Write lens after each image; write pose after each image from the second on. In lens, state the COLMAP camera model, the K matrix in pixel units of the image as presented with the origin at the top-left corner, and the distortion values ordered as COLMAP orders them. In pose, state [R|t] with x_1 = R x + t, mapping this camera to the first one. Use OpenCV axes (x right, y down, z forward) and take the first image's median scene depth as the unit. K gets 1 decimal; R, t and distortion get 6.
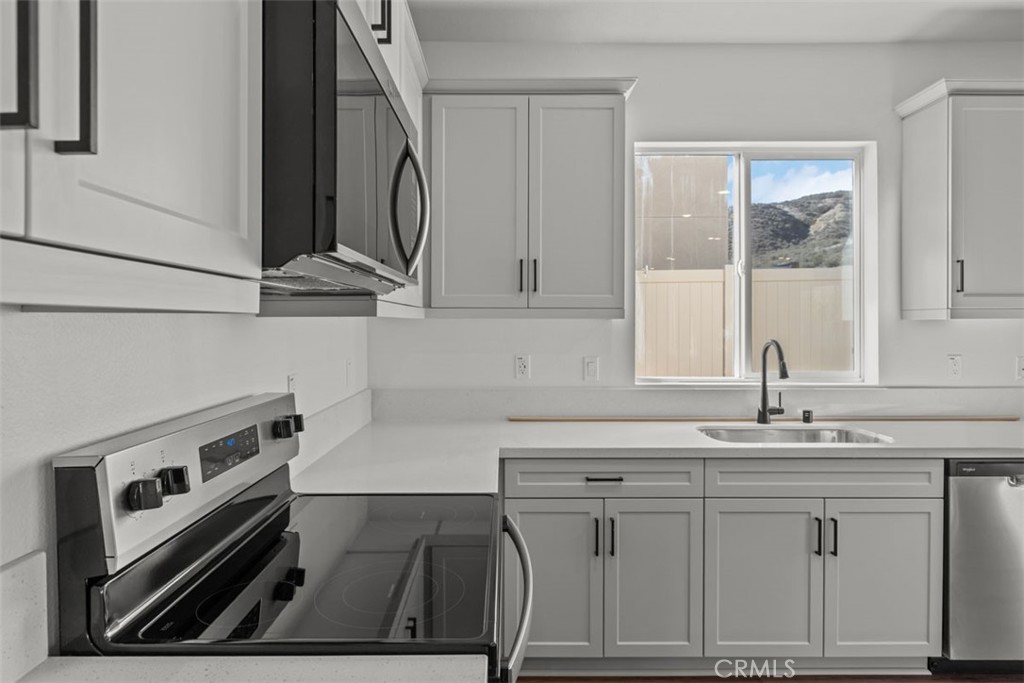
lens RADIAL K [[596.6, 0, 512.0], [0, 596.6, 341.5], [0, 0, 1]] dist [0.001075, 0.001151]
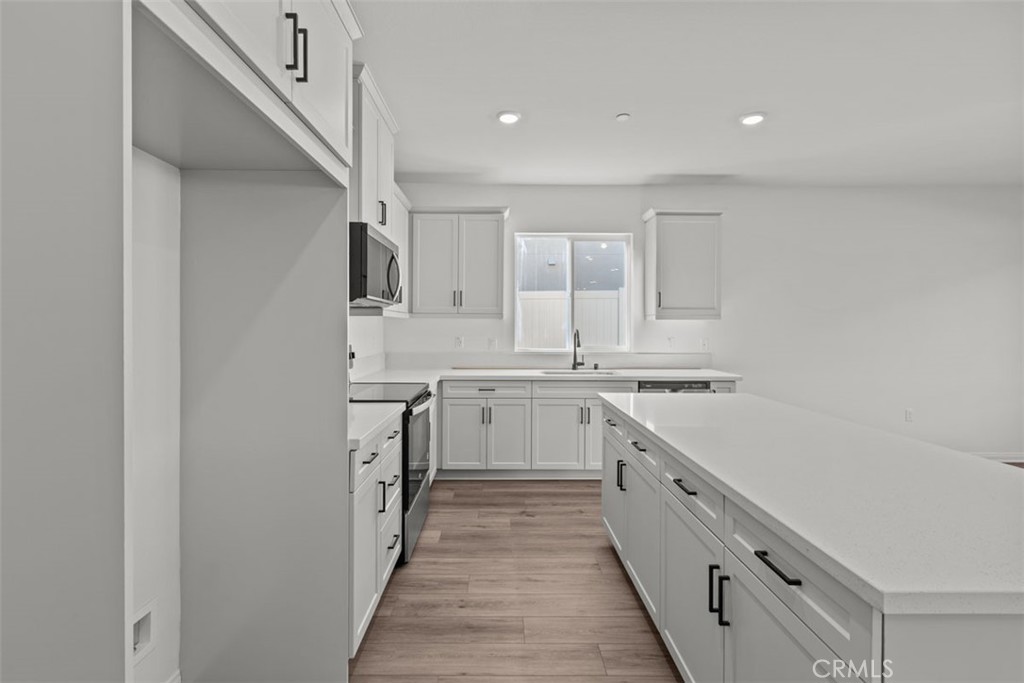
lens RADIAL K [[465.9, 0, 512.0], [0, 465.9, 341.5], [0, 0, 1]] dist [-0.000625, -0.000015]
pose [[0.999924, 0.004255, 0.011568, 0.201612], [-0.004255, 0.999991, -0.000002, 0.042948], [-0.011567, -0.000048, 0.999933, -0.668718]]
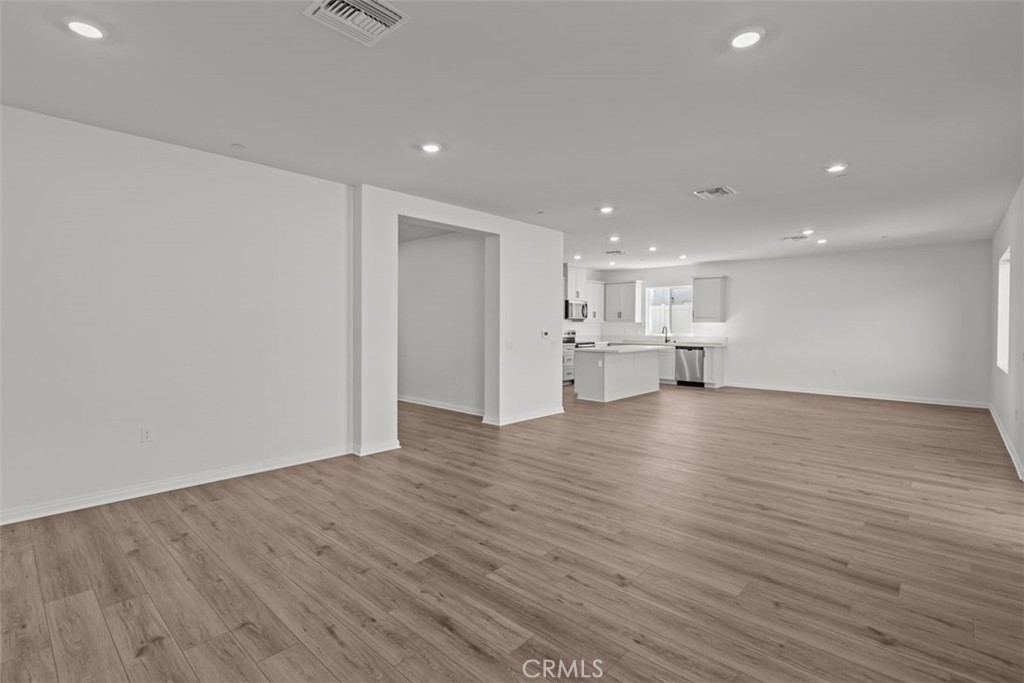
lens RADIAL K [[483.8, 0, 512.0], [0, 483.8, 341.5], [0, 0, 1]] dist [0.000378, 0.000041]
pose [[0.731602, 0.028540, -0.681134, 2.467066], [-0.028051, 0.999537, 0.011752, 0.124018], [0.681154, 0.010509, 0.732065, -3.157516]]
